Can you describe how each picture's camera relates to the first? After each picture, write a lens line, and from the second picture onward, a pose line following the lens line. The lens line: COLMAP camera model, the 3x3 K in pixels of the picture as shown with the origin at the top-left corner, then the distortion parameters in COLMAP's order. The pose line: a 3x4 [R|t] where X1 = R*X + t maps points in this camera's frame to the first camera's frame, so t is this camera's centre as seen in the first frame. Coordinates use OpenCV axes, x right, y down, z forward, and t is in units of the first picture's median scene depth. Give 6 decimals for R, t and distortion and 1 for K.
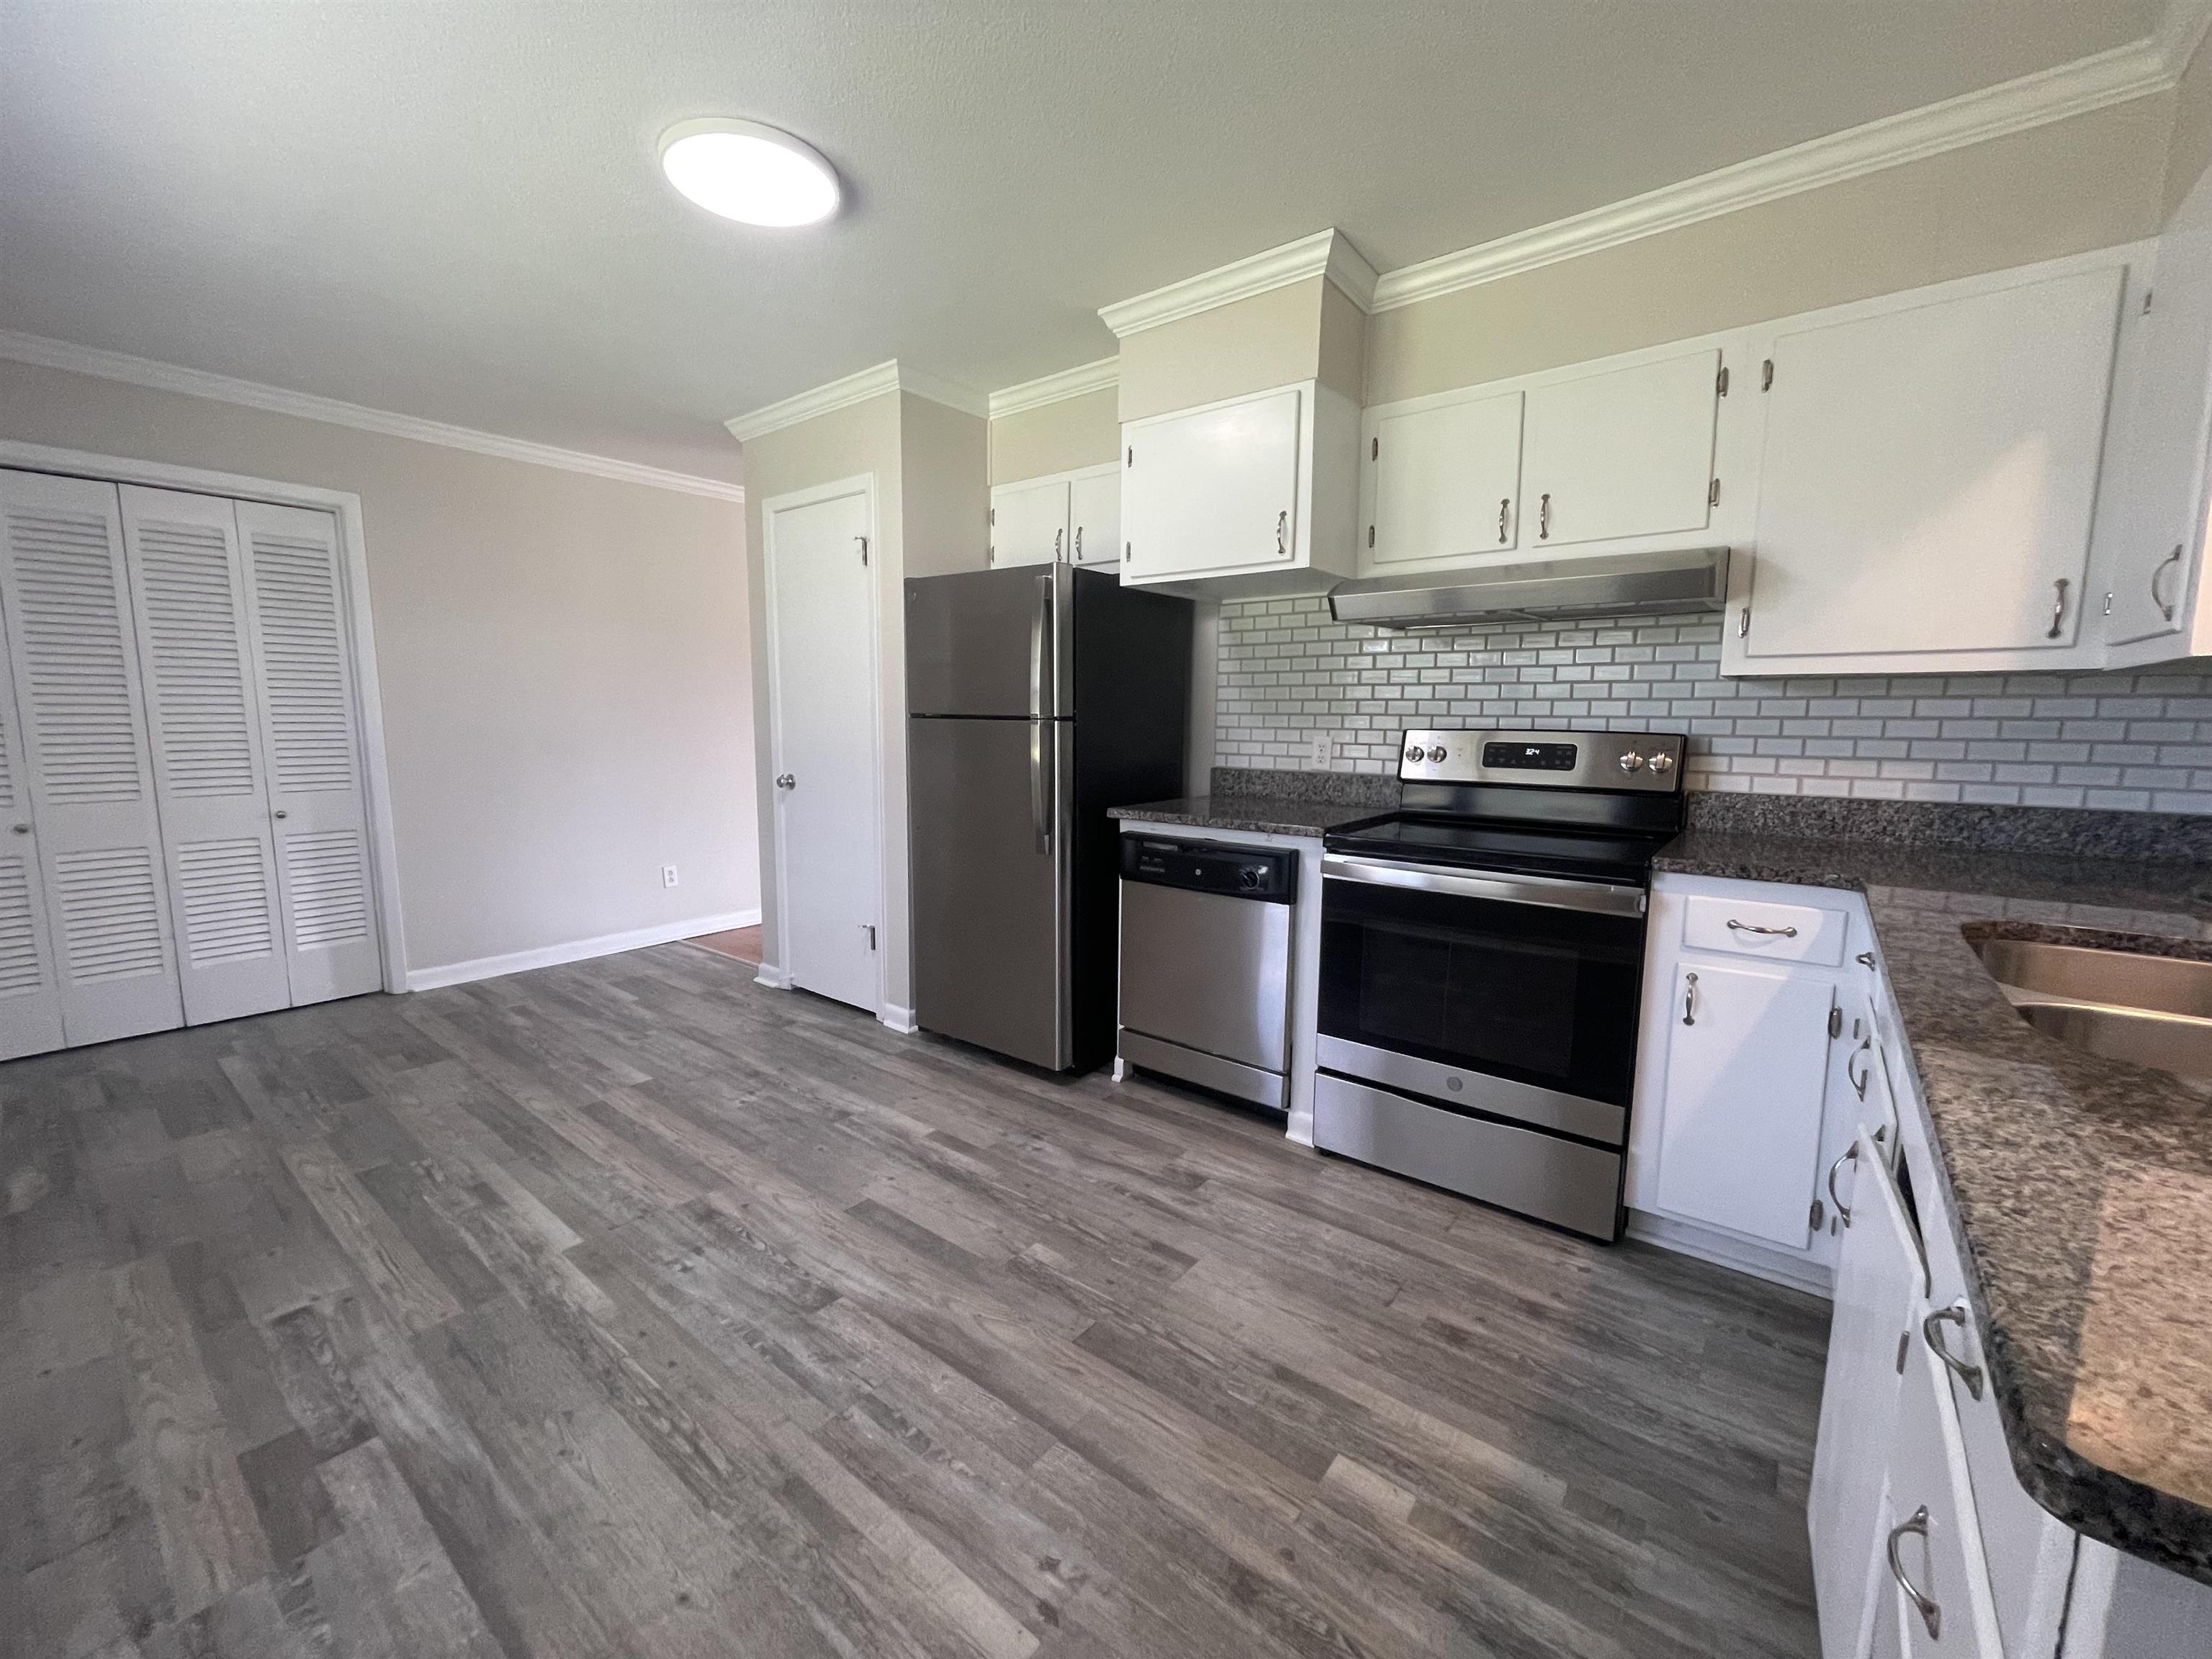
lens RADIAL K [[895.9, 0, 1101.8], [0, 895.9, 836.4], [0, 0, 1]] dist [0.004413, -0.000410]
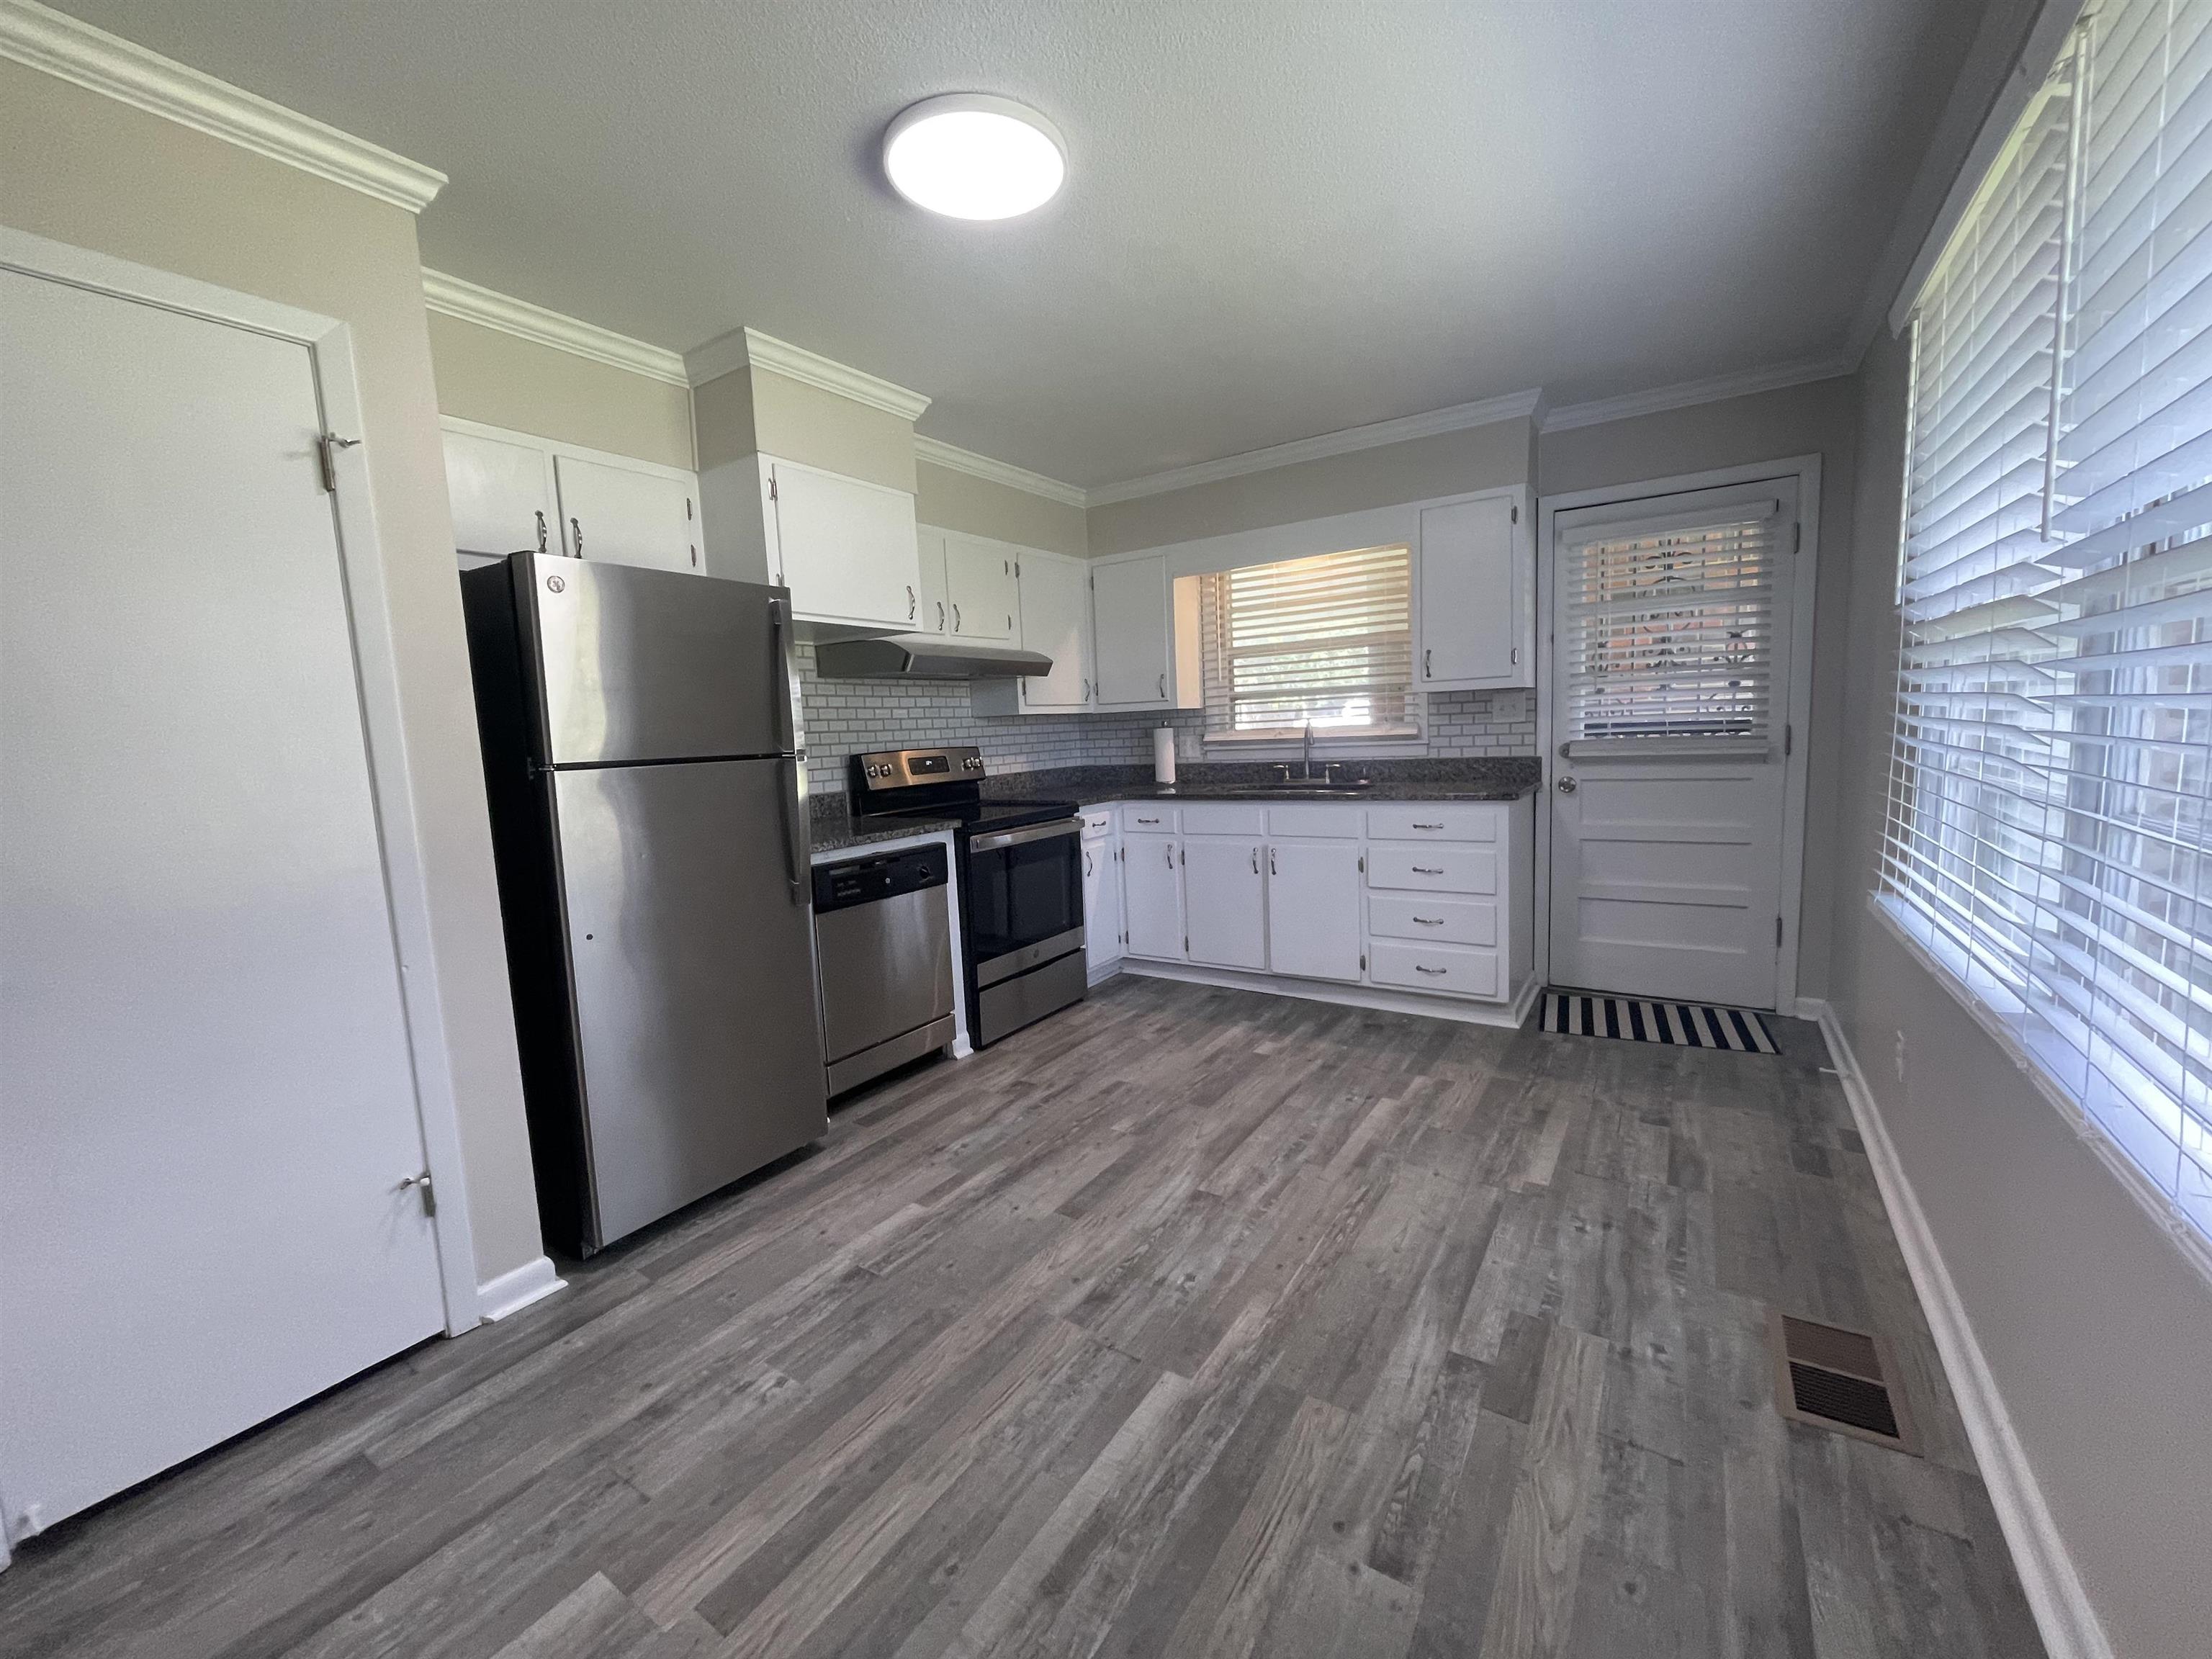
lens RADIAL K [[895.9, 0, 1090.5], [0, 895.9, 839.9], [0, 0, 1]] dist [0.004413, -0.000410]
pose [[-0.087120, -0.128456, 0.987881, -1.367687], [0.176654, 0.973944, 0.142222, -0.168466], [-0.980410, 0.186903, -0.062158, 1.053150]]
